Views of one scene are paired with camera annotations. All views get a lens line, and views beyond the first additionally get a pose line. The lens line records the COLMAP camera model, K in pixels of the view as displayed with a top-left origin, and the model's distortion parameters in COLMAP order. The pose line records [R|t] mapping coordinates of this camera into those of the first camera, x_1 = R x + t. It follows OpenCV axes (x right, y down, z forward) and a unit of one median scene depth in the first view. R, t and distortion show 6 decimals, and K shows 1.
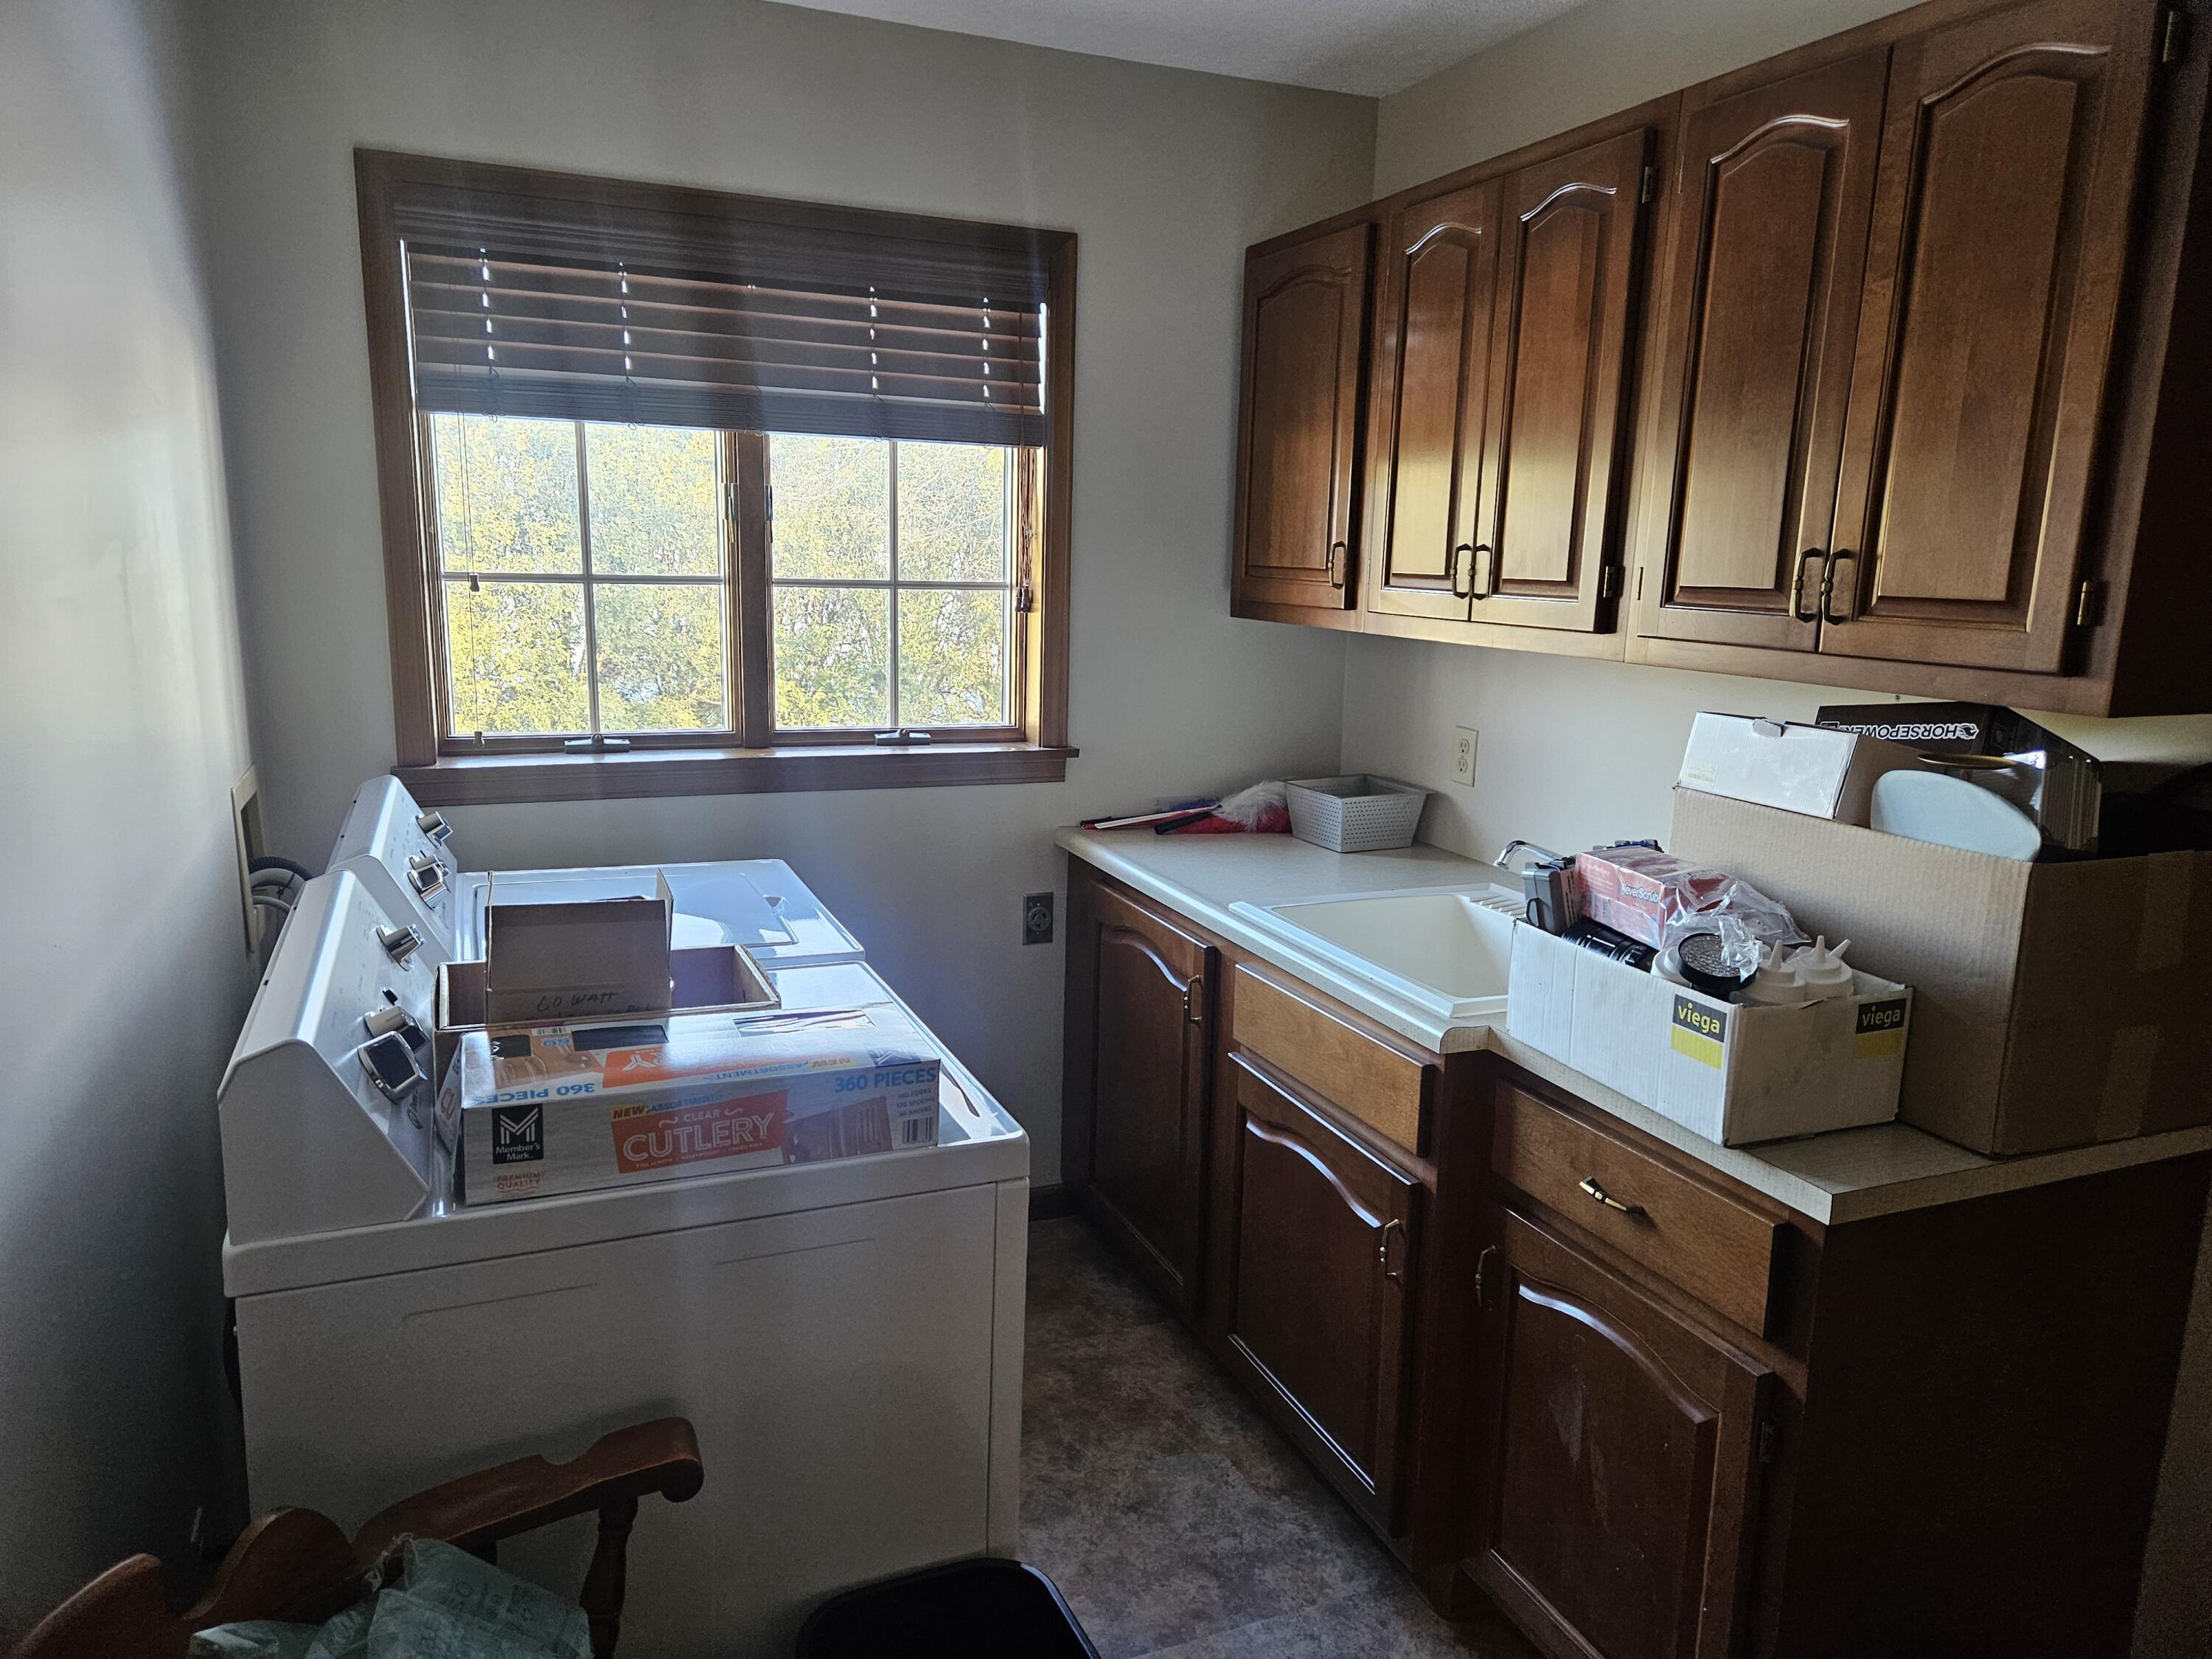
lens RADIAL K [[1449.9, 0, 1106.0], [0, 1449.9, 829.5], [0, 0, 1]] dist [0.083721, -0.065943]
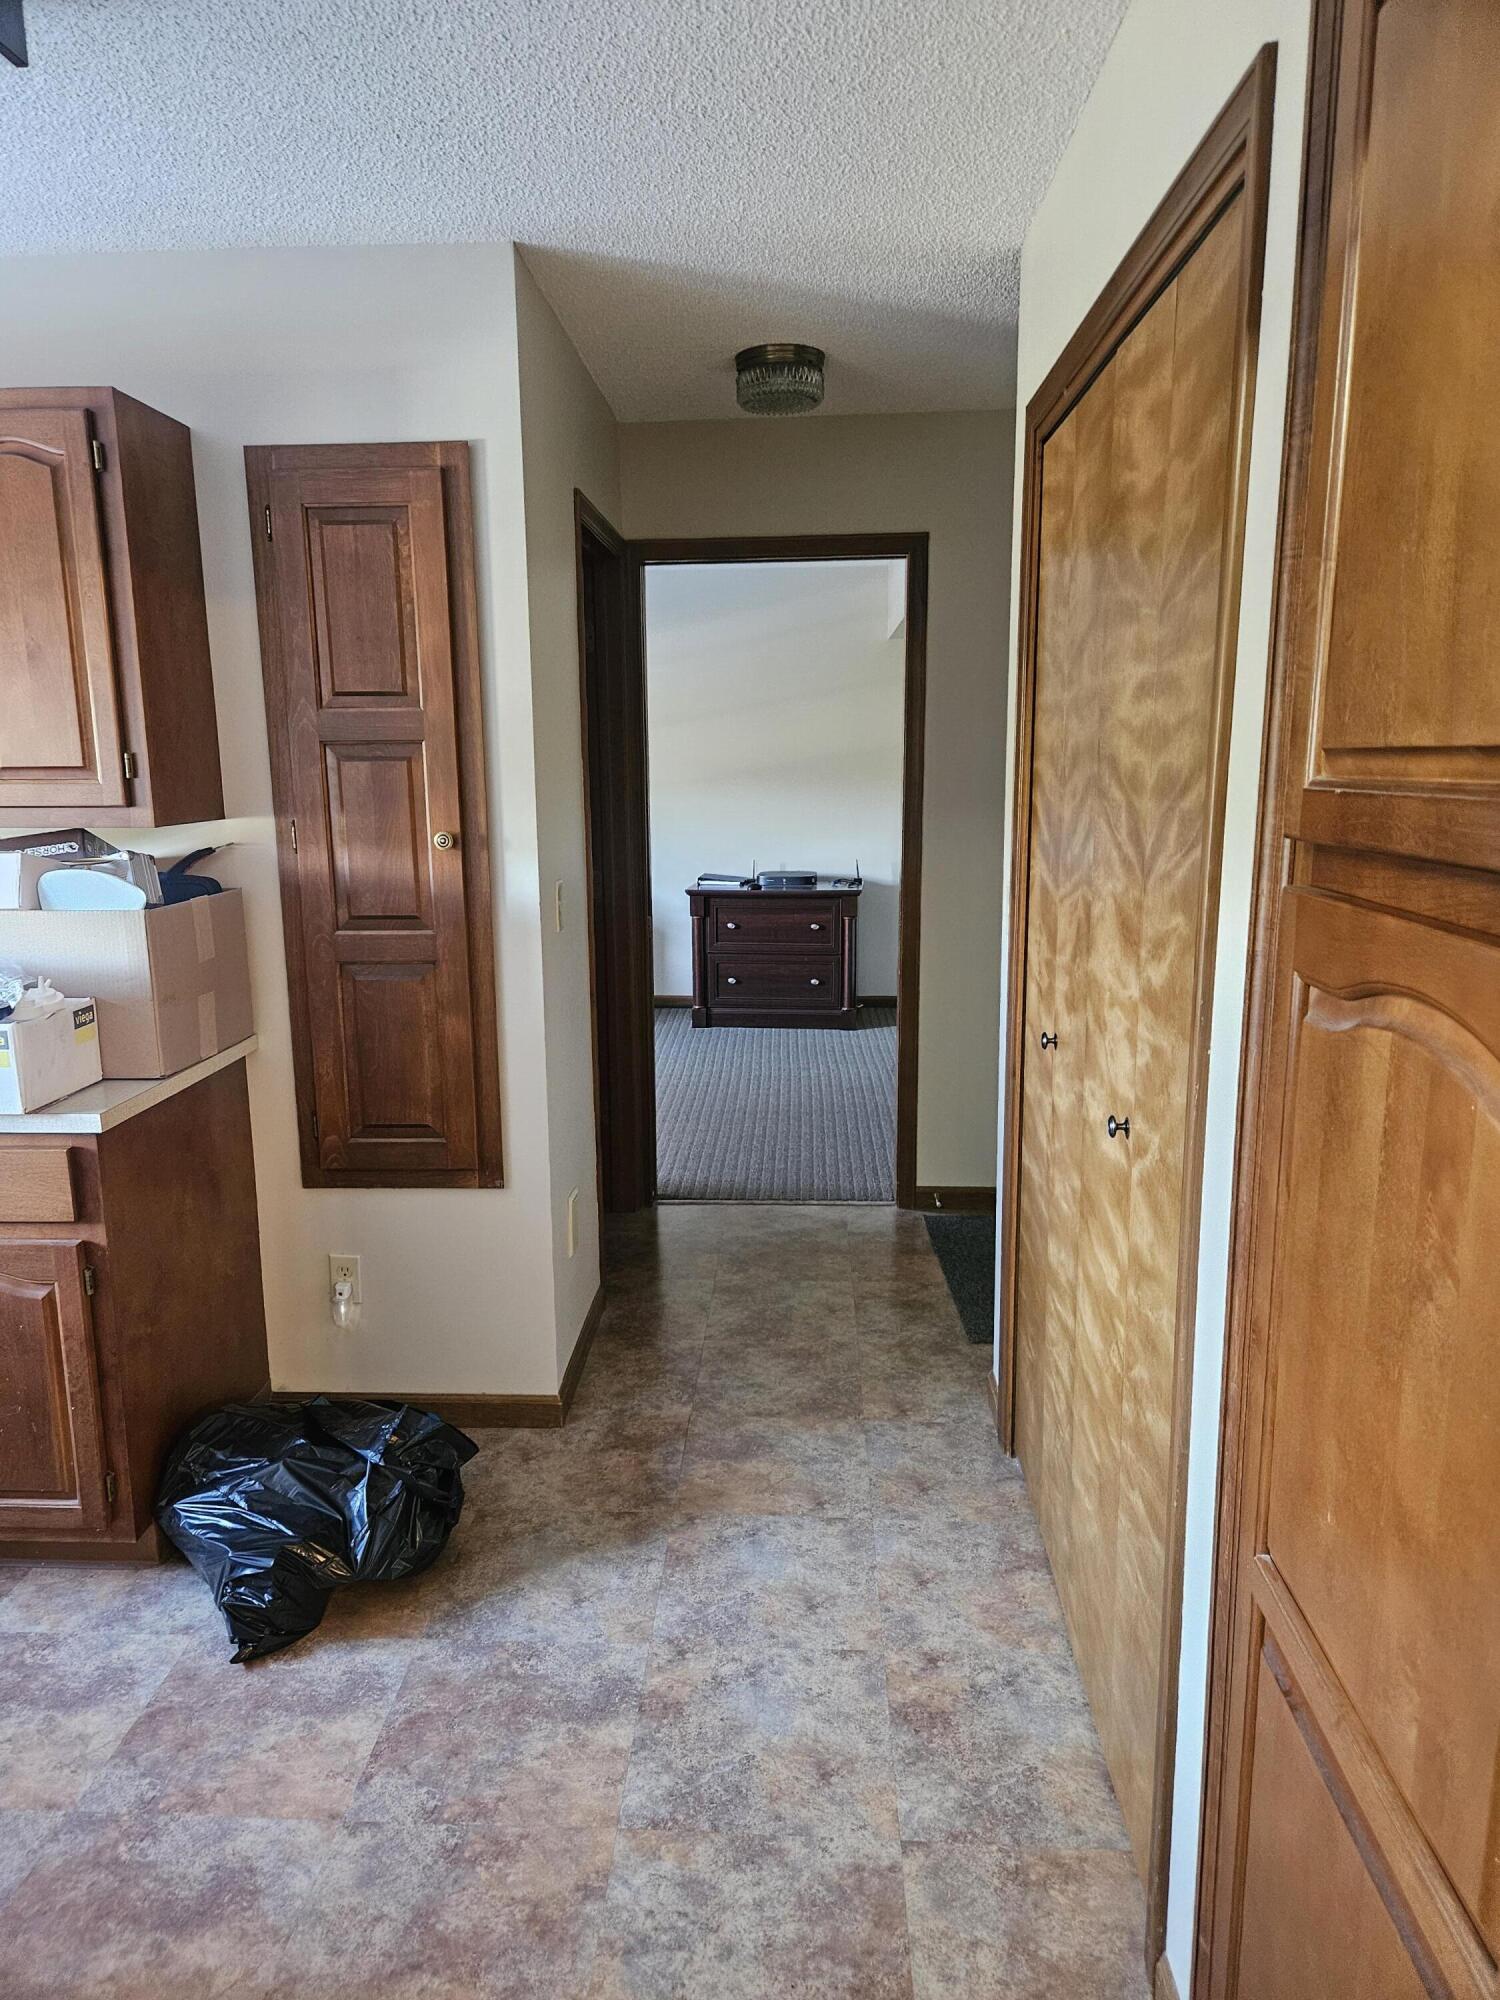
lens RADIAL K [[1310.9, 0, 750.6], [0, 1310.9, 984.0], [0, 0, 1]] dist [0.083721, -0.065943]
pose [[0.436580, -0.192729, 0.878780, -0.465936], [0.193086, 0.974096, 0.117707, 0.059094], [-0.878701, 0.118291, 0.462484, -0.362155]]
